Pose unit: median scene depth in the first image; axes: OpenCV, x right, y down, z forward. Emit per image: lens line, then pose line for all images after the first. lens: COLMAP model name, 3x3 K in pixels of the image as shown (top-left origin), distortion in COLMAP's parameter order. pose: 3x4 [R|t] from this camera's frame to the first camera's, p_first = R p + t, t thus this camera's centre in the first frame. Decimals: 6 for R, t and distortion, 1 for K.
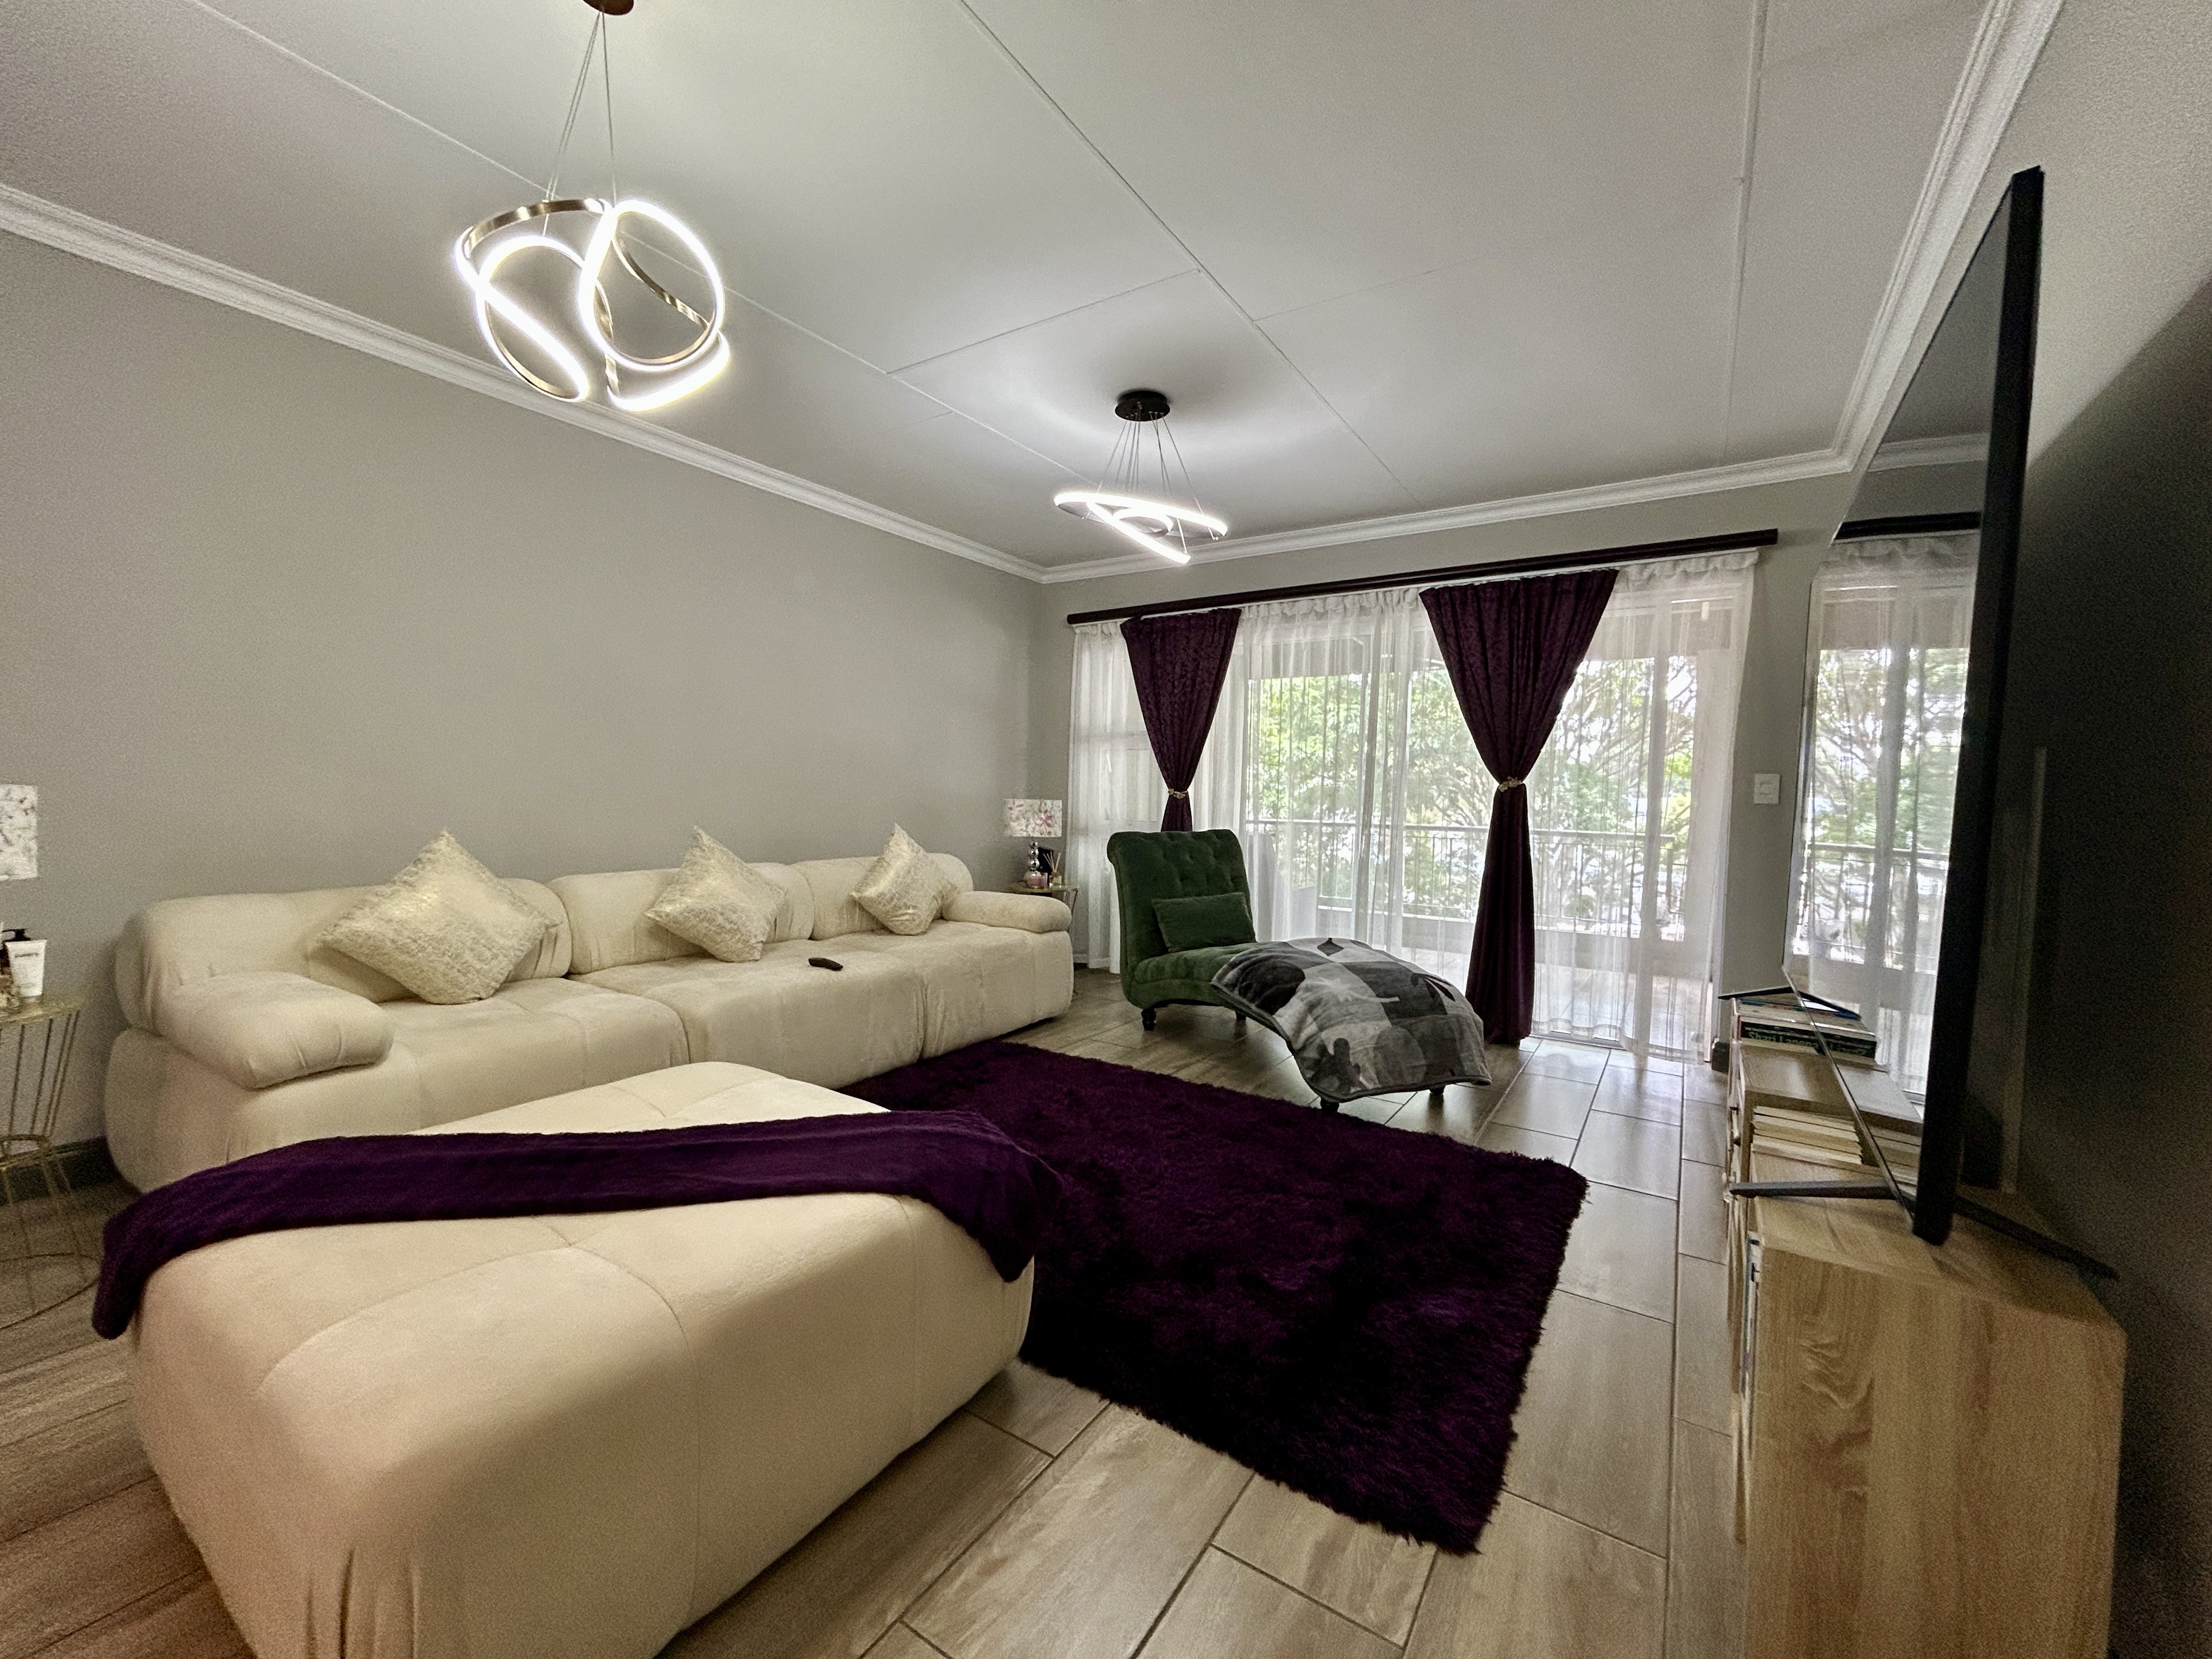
lens RADIAL K [[887.6, 0, 1106.0], [0, 887.6, 829.5], [0, 0, 1]] dist [-0.011838, -0.000426]
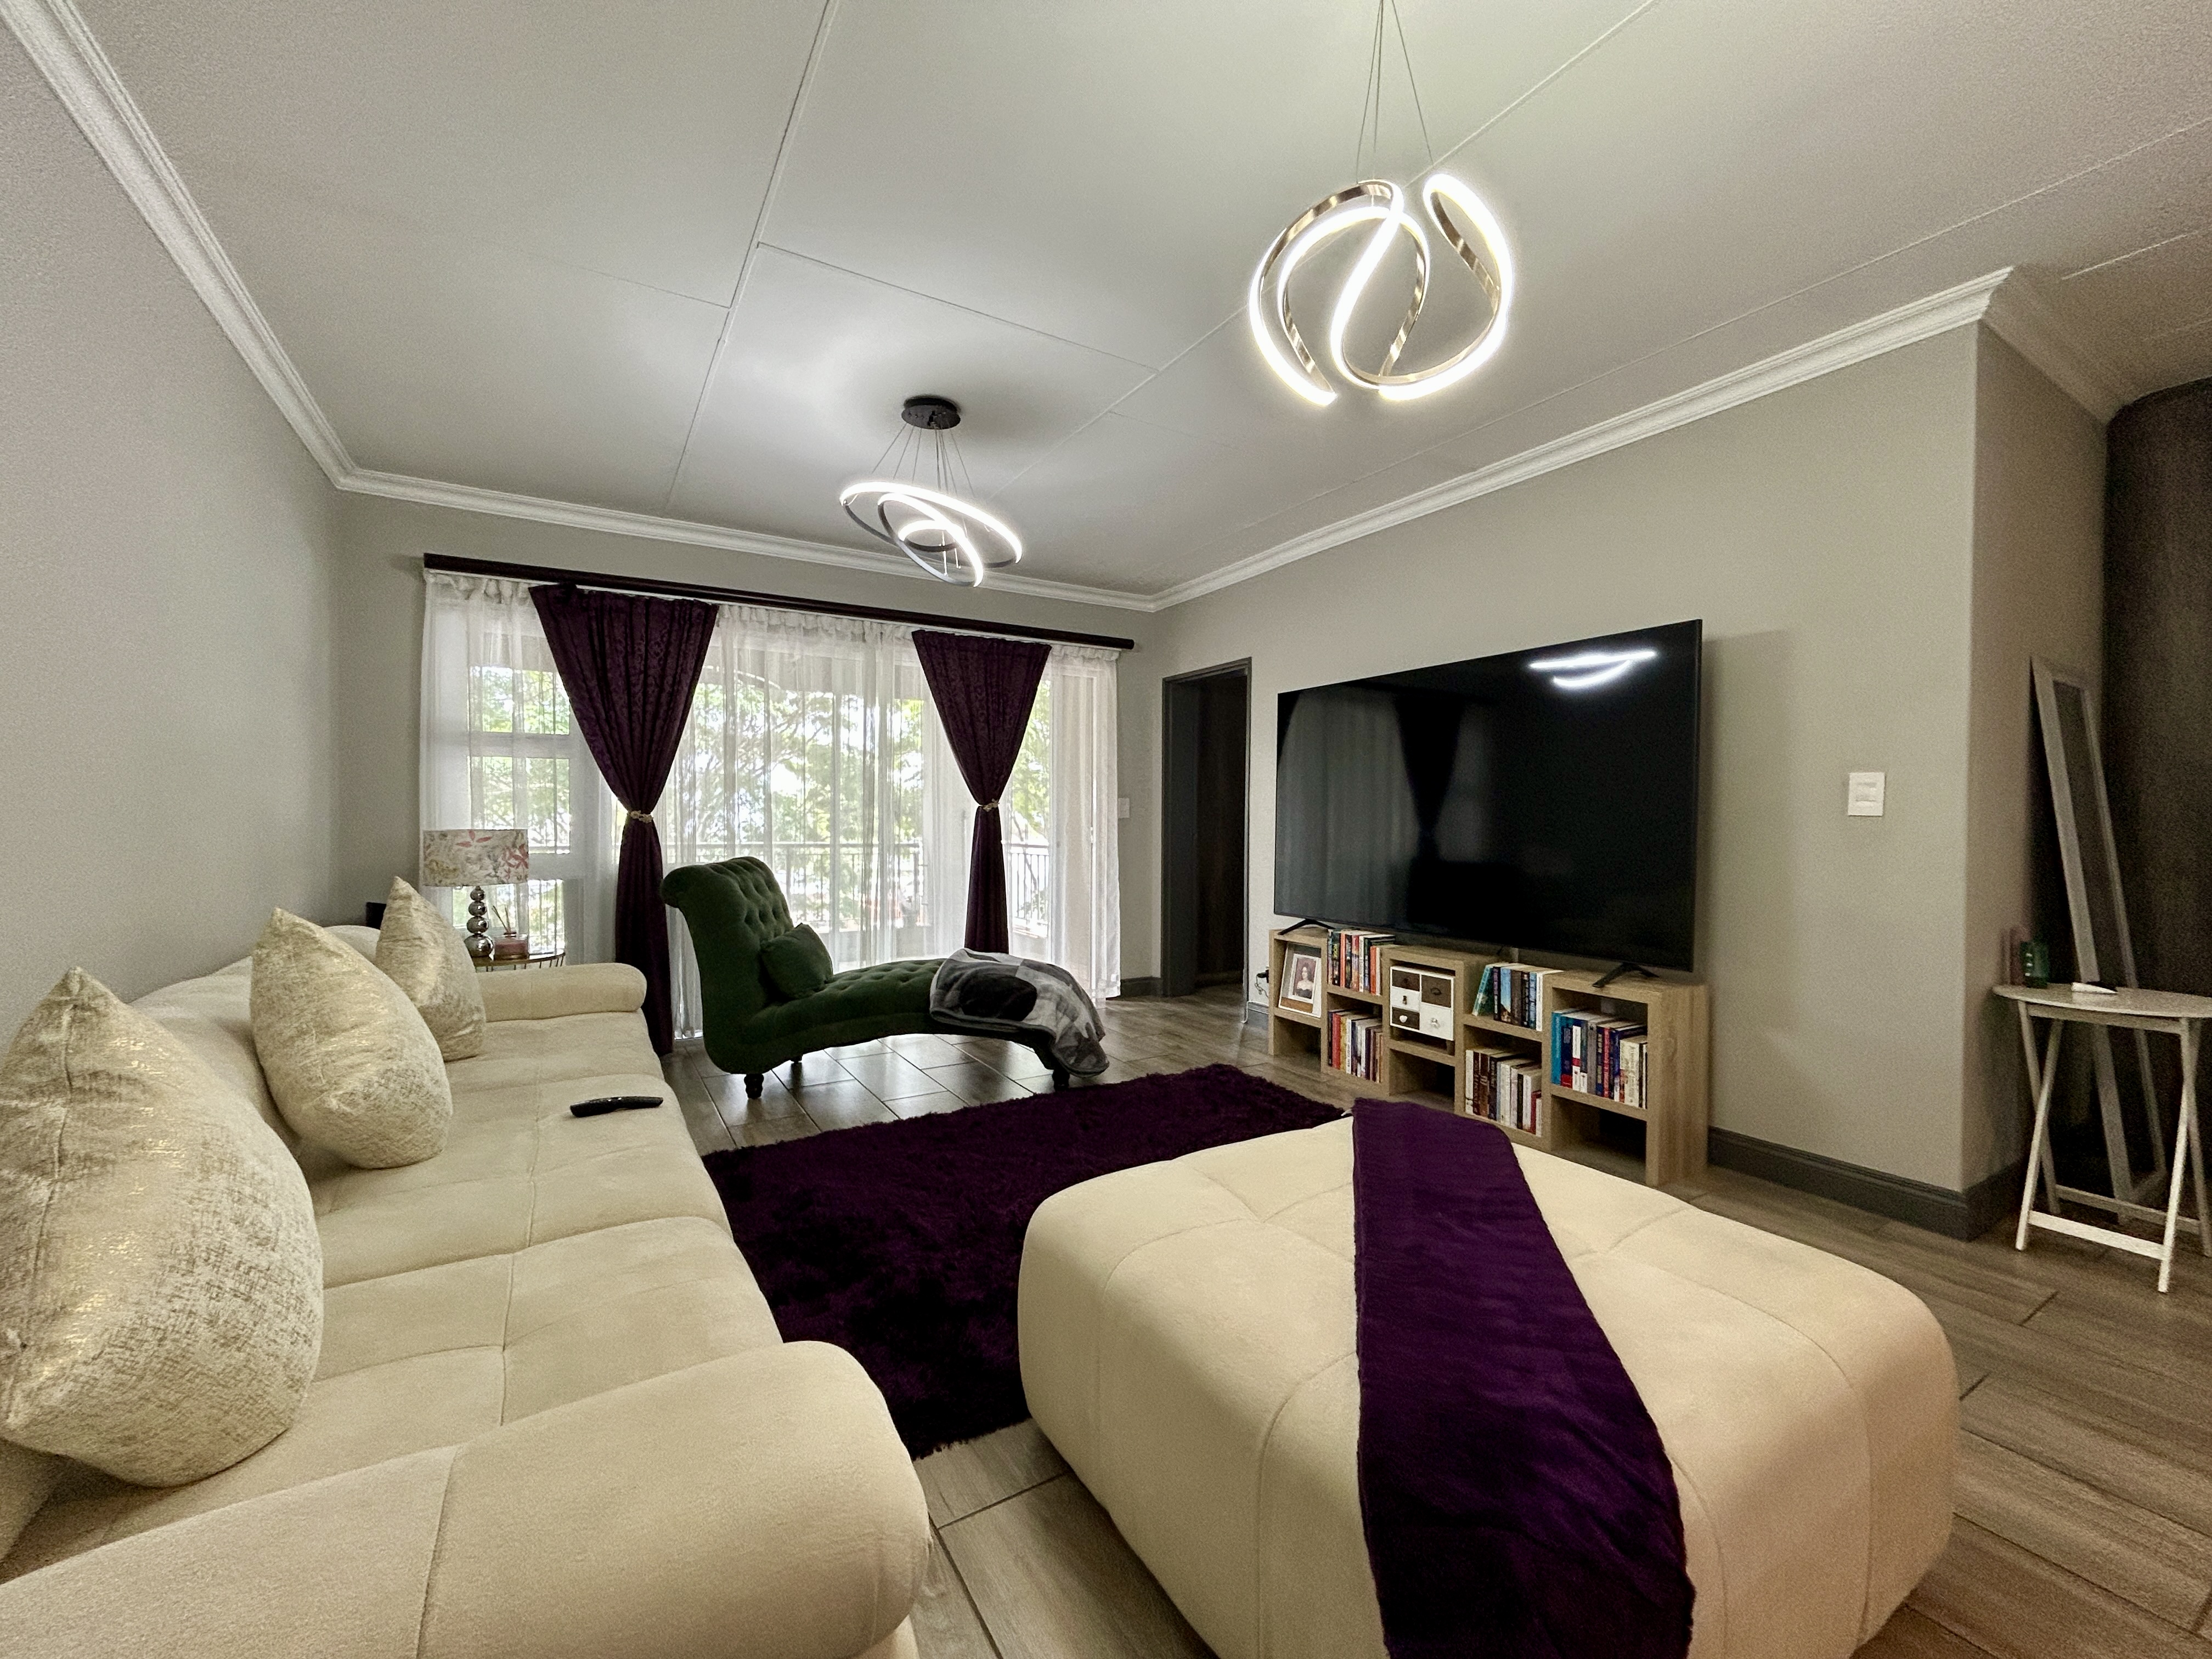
lens RADIAL K [[887.6, 0, 1106.0], [0, 887.6, 829.5], [0, 0, 1]] dist [-0.011838, -0.000426]
pose [[0.412175, -0.022076, 0.910837, -0.551411], [0.052118, 0.998641, 0.000620, -0.011542], [-0.909613, 0.047216, 0.412765, 0.343977]]
